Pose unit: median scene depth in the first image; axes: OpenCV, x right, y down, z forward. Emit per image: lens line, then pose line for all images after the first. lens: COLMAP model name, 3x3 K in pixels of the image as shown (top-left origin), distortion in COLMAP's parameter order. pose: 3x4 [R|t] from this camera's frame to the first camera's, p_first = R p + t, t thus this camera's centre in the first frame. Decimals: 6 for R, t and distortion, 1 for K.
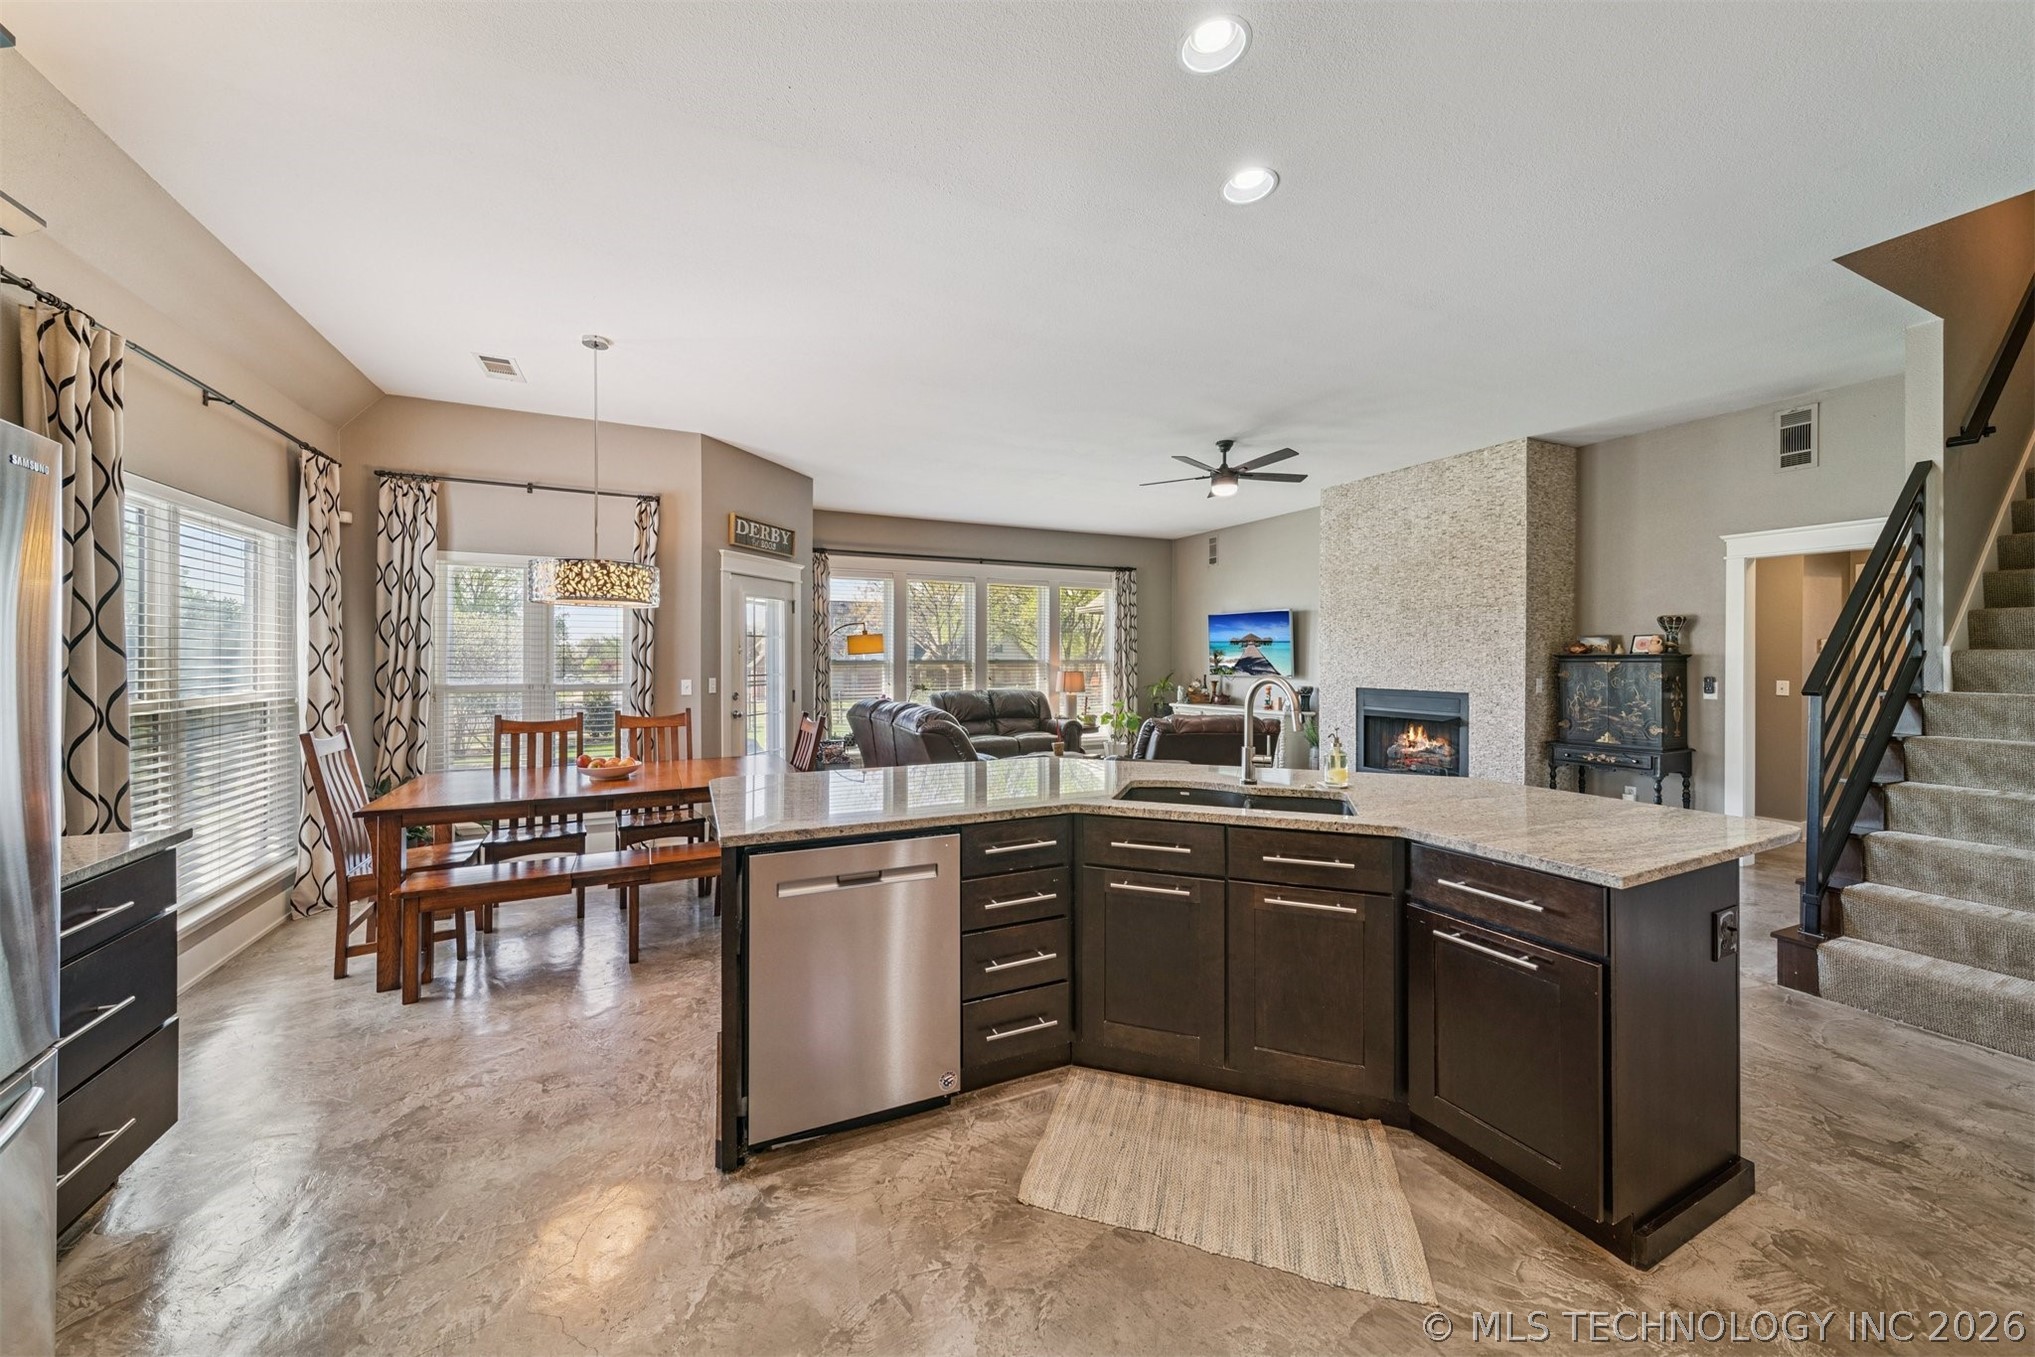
lens RADIAL K [[712.6, 0, 1002.2], [0, 712.6, 661.9], [0, 0, 1]] dist [0.008338, -0.001994]
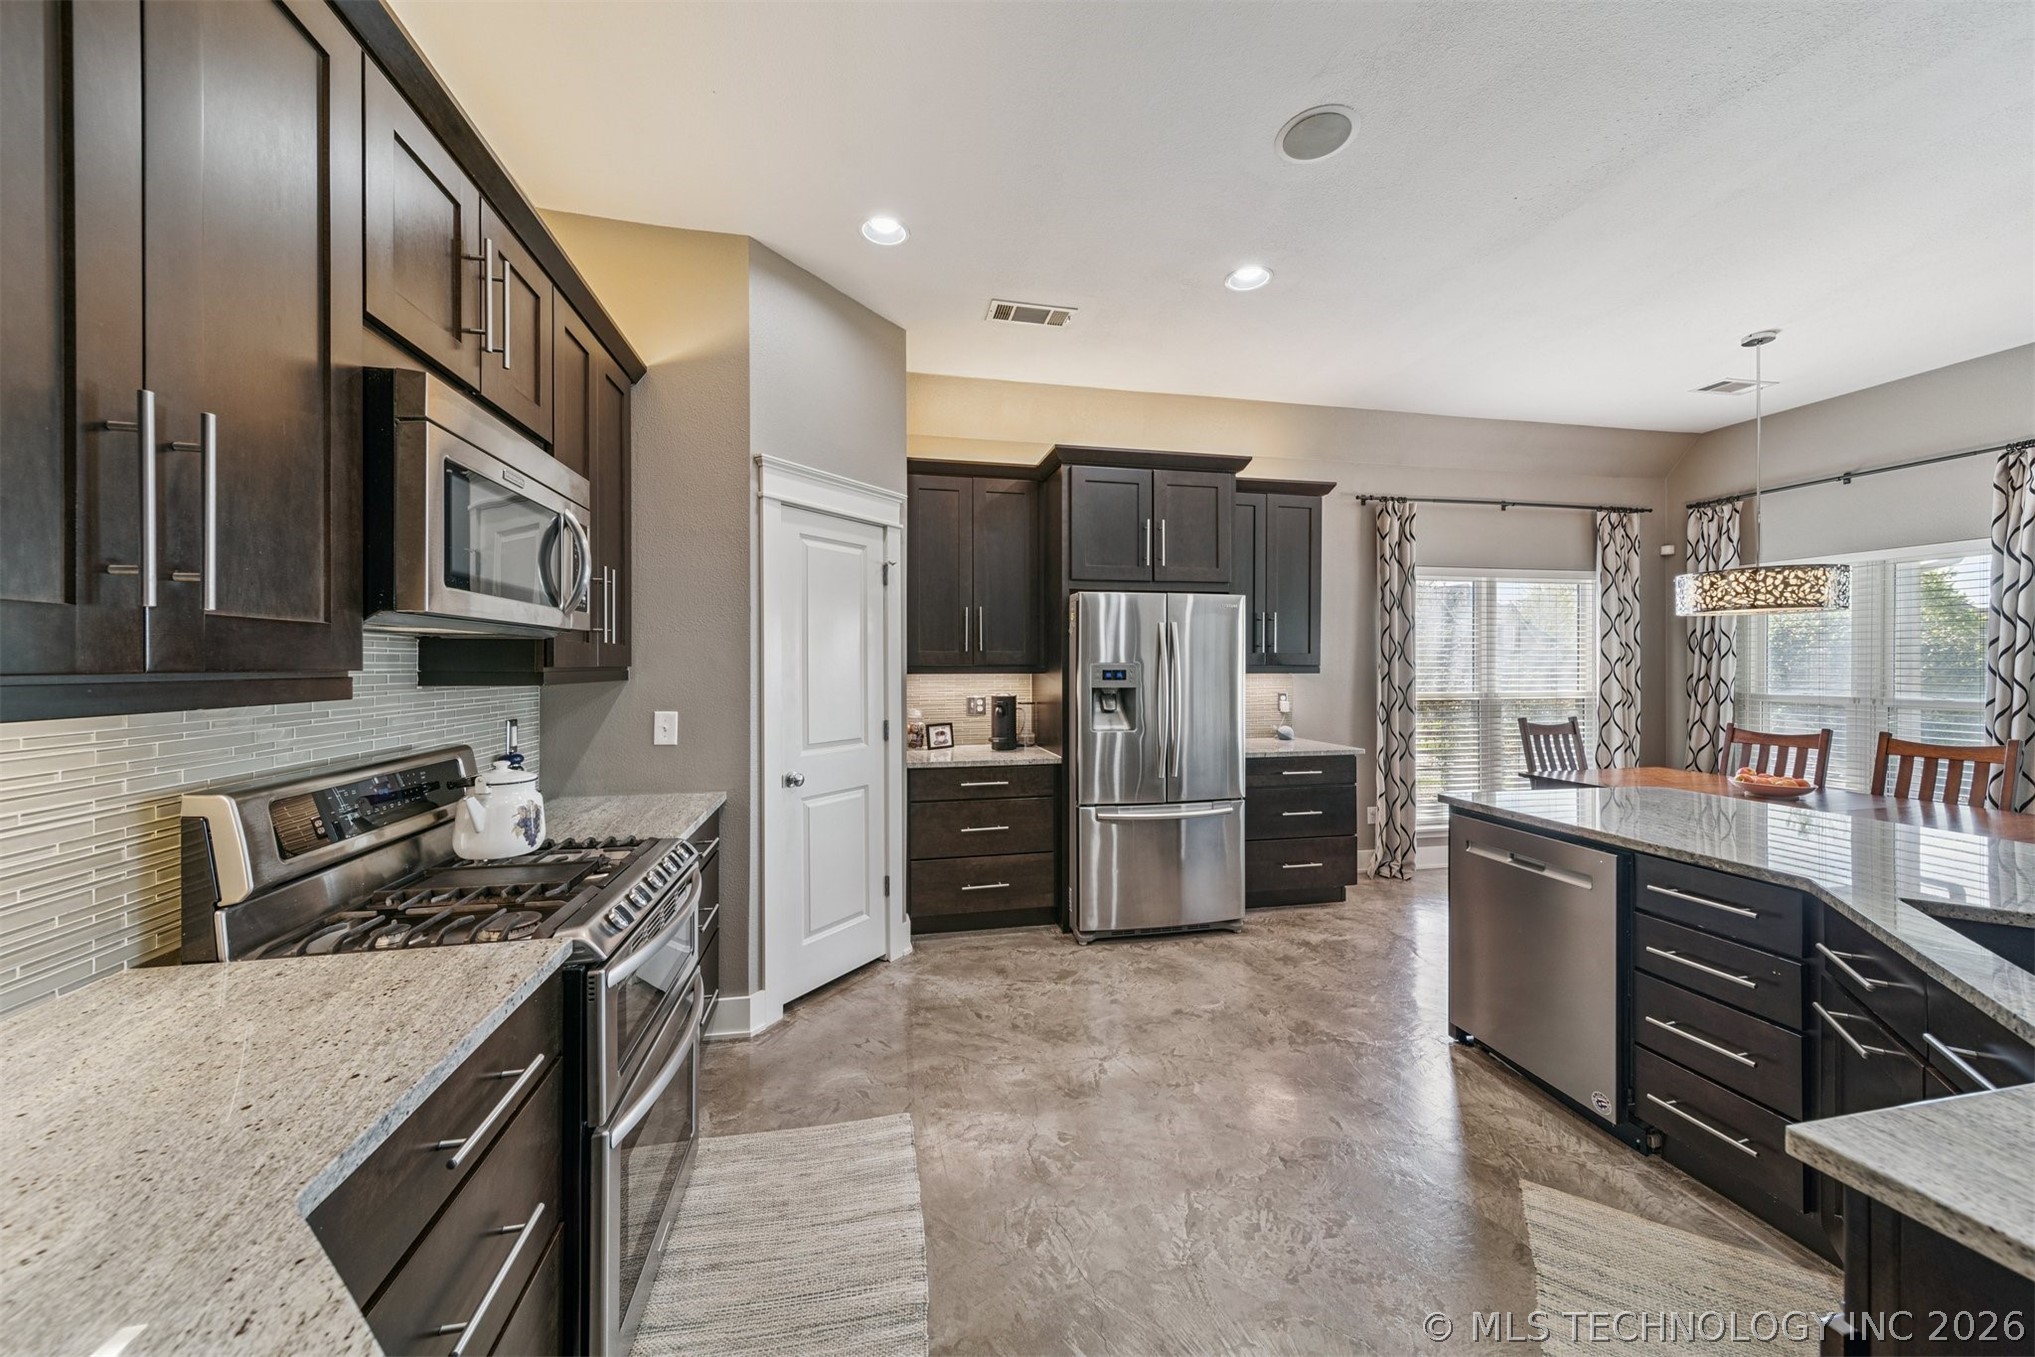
lens RADIAL K [[712.6, 0, 1002.7], [0, 712.6, 667.1], [0, 0, 1]] dist [0.008338, -0.001994]
pose [[-0.233645, 0.001760, -0.972320, 0.394065], [-0.005064, 0.999983, 0.003027, -0.003389], [0.972309, 0.005631, -0.233632, 0.158137]]
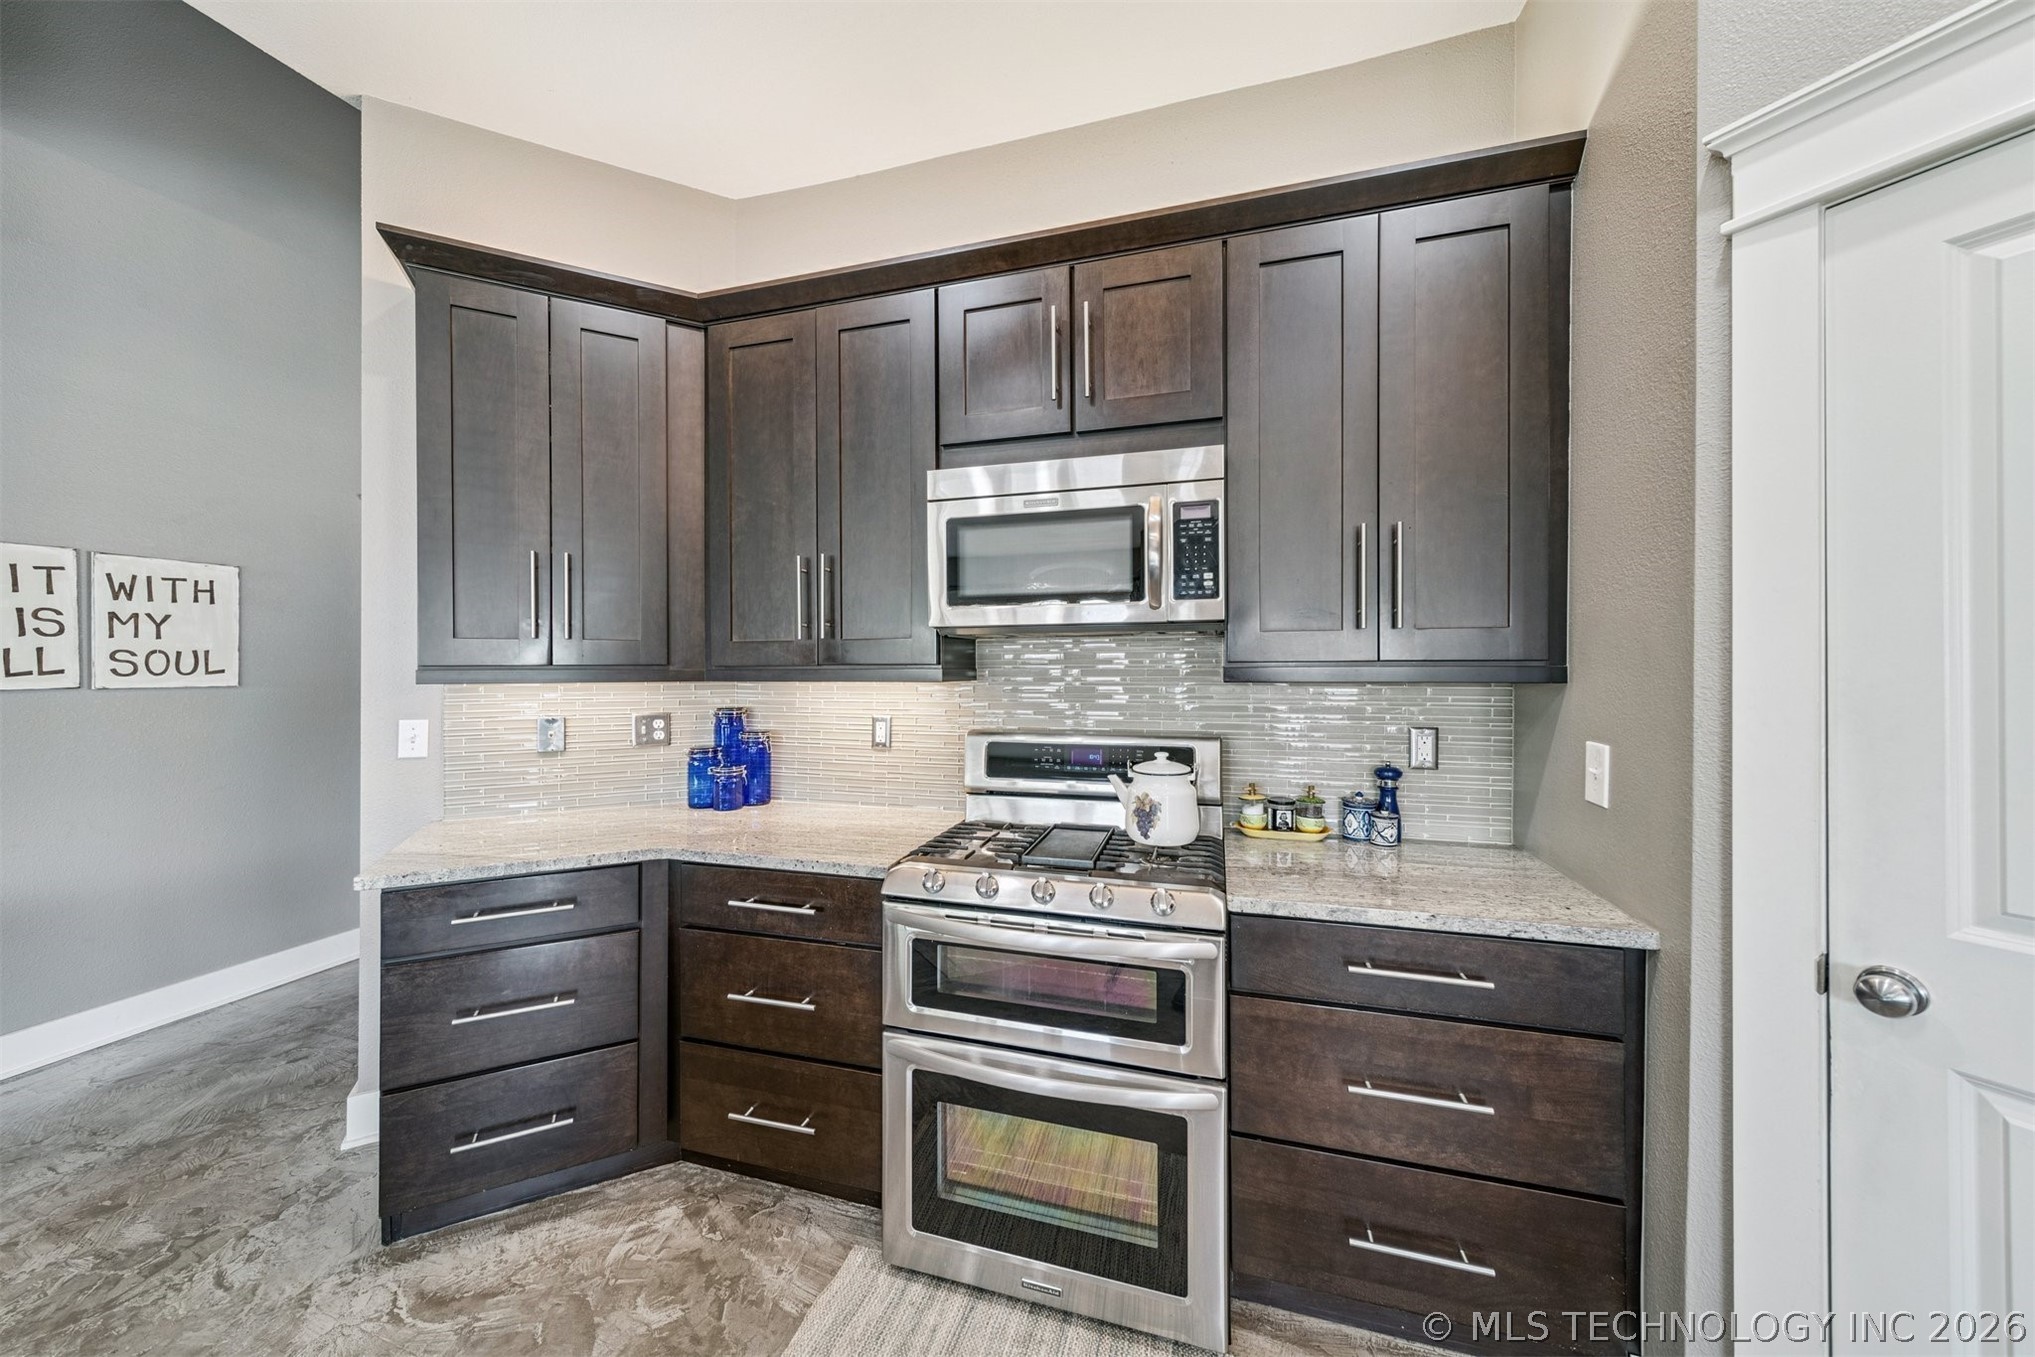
lens RADIAL K [[712.6, 0, 999.2], [0, 712.6, 665.9], [0, 0, 1]] dist [0.008338, -0.001994]
pose [[-0.749452, 0.001715, 0.662056, -0.021434], [0.006289, 0.999970, 0.004529, -0.001781], [-0.662029, 0.007558, -0.749440, 0.165236]]
